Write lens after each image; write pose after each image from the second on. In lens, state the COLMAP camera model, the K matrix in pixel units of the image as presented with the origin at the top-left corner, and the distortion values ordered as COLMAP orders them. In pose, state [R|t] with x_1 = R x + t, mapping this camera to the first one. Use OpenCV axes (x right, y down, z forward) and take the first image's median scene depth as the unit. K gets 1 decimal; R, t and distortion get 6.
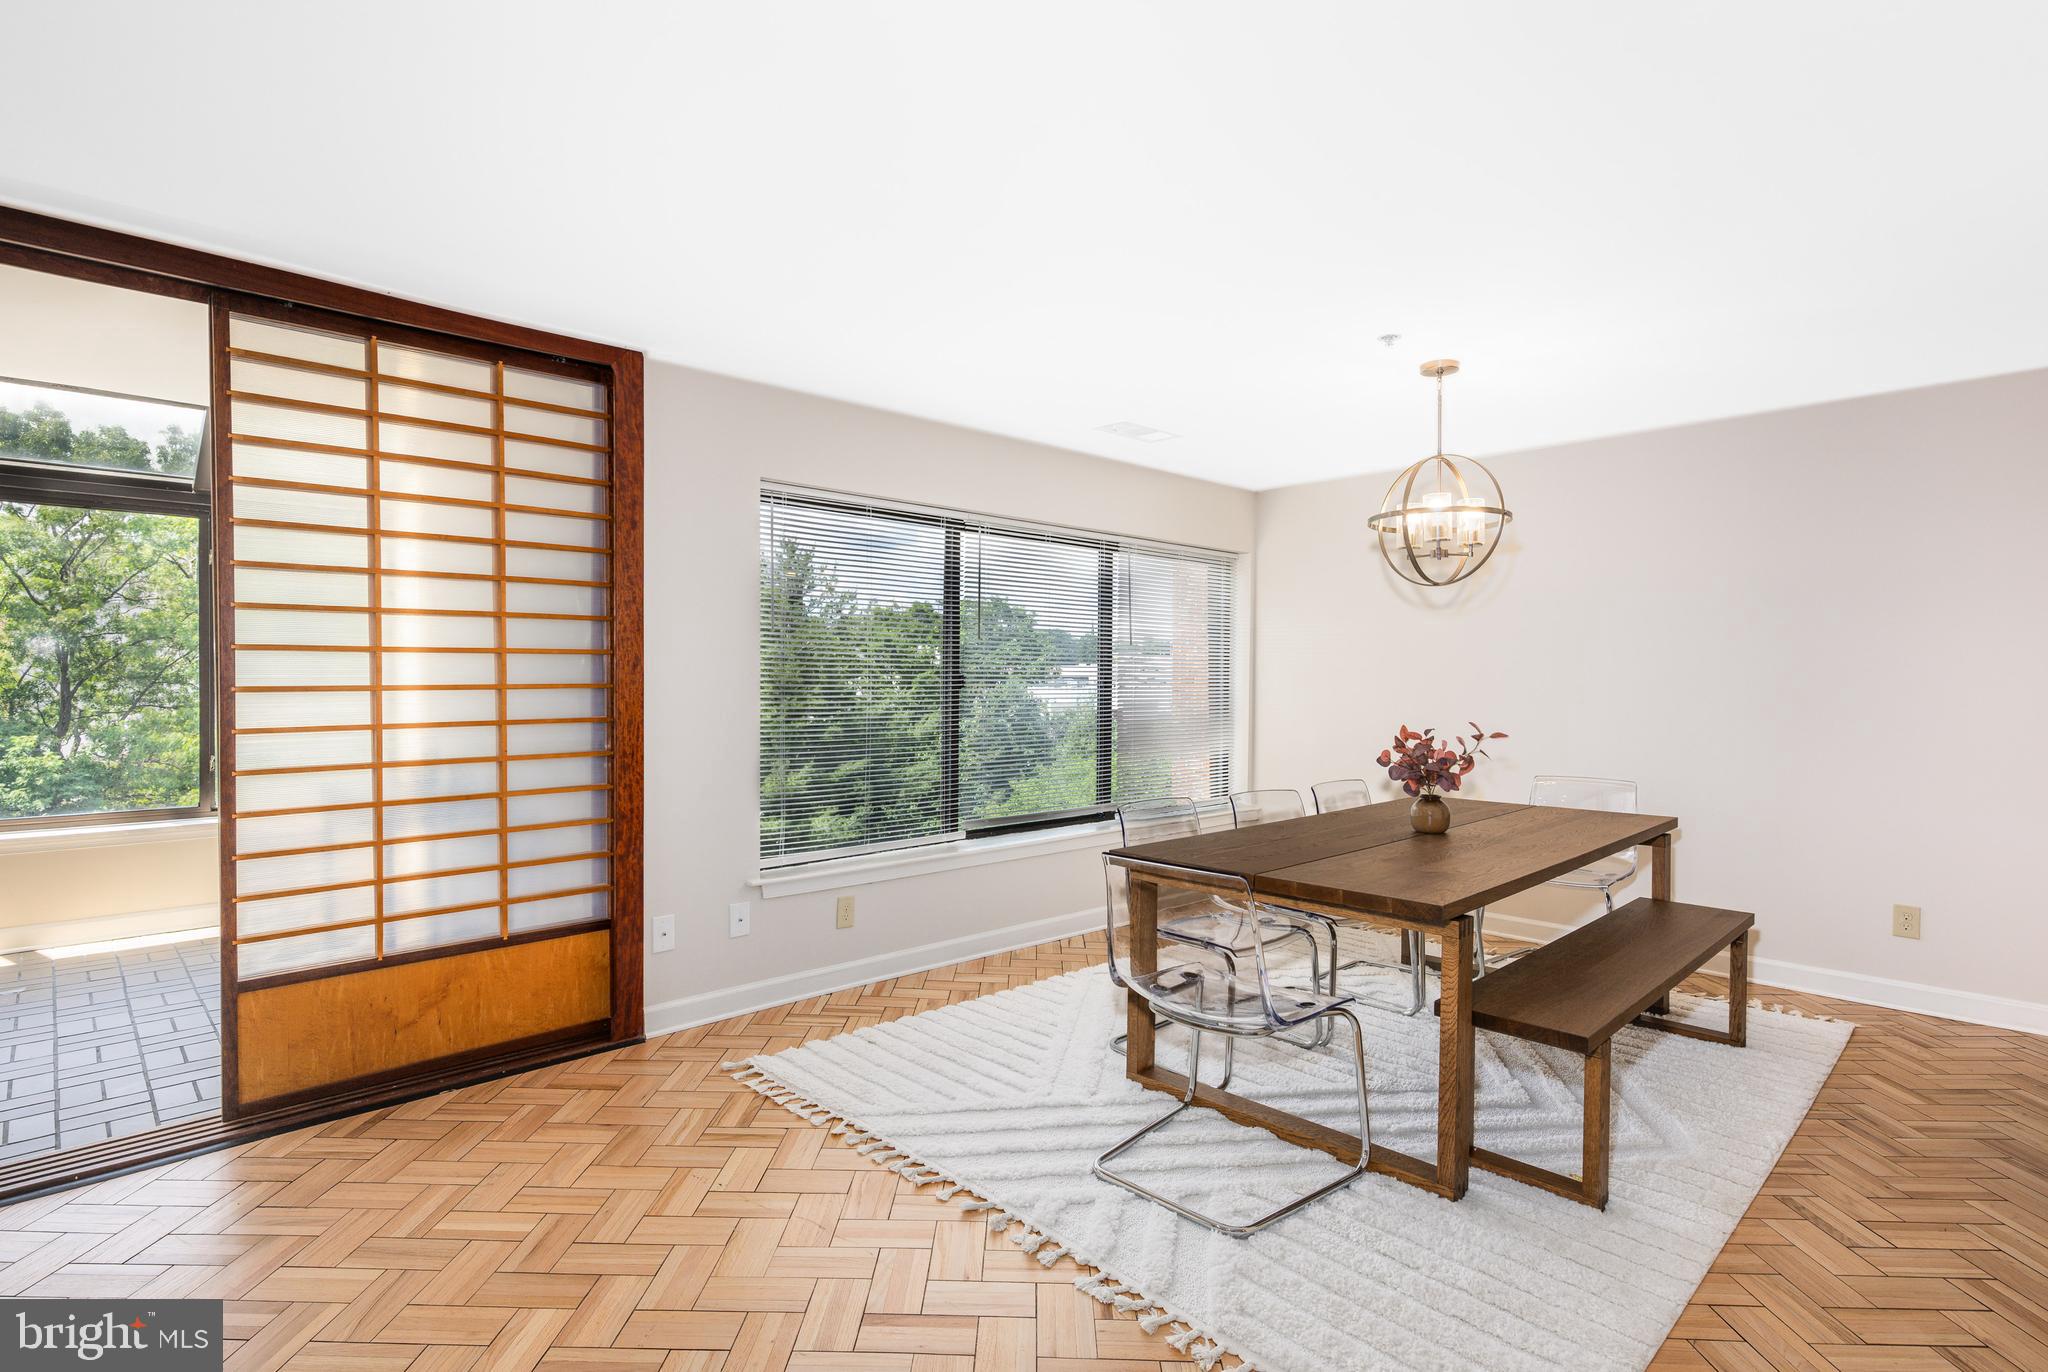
lens RADIAL K [[1012.3, 0, 1024.0], [0, 1012.3, 686.0], [0, 0, 1]] dist [0.002734, 0.000810]
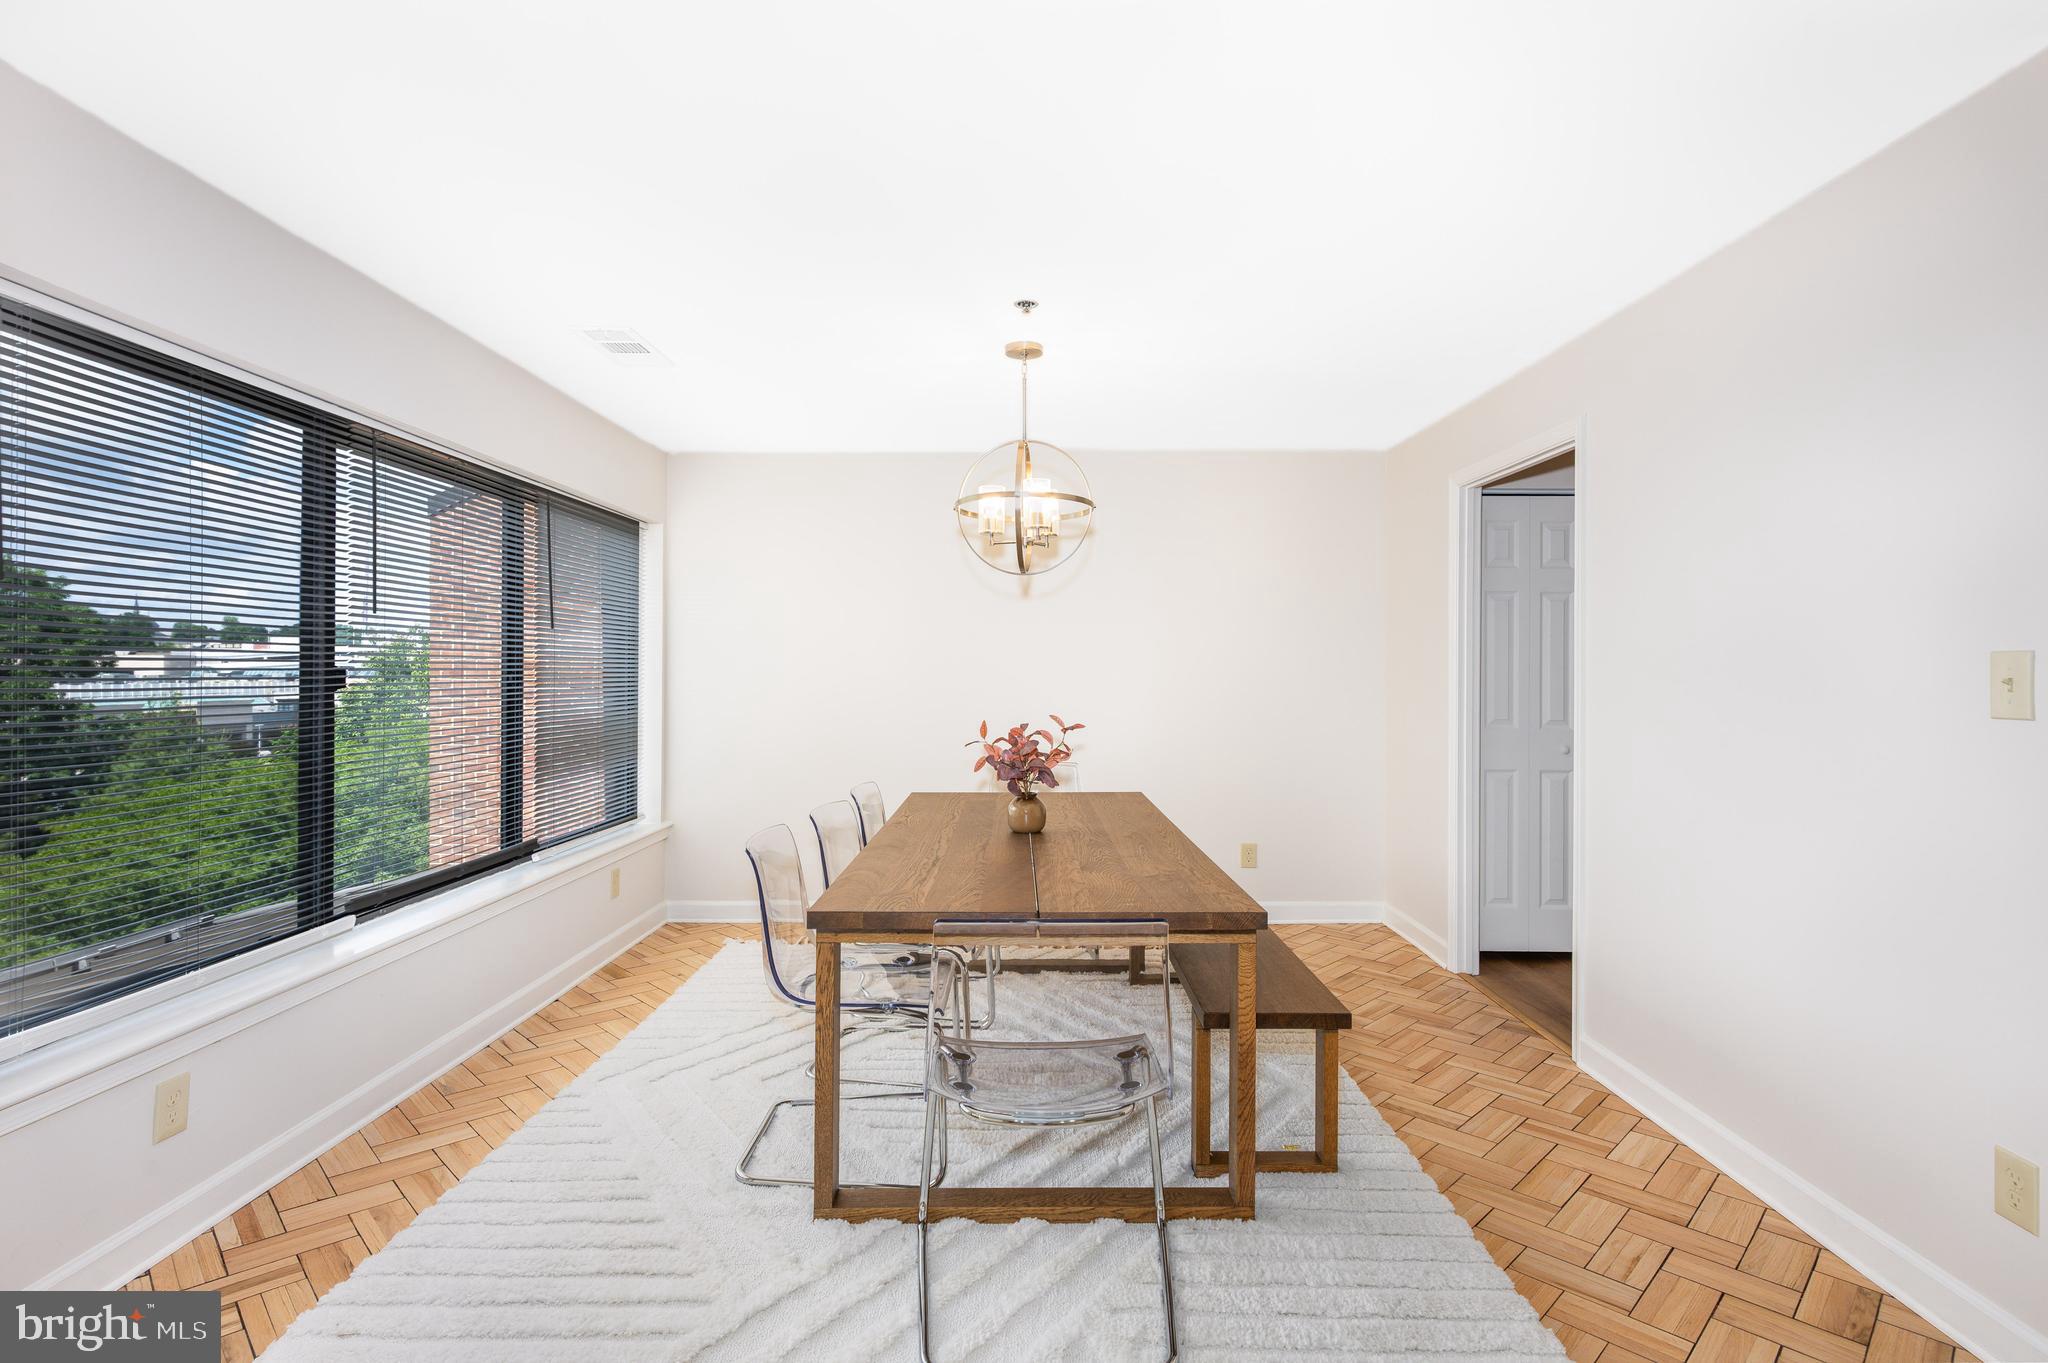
lens RADIAL K [[991.2, 0, 1008.0], [0, 991.2, 670.7], [0, 0, 1]] dist [0.000244, 0.000034]
pose [[0.692548, -0.002325, 0.721368, -0.291248], [0.007283, 0.999966, -0.003769, -0.004679], [-0.721335, 0.007864, 0.692541, 0.367427]]
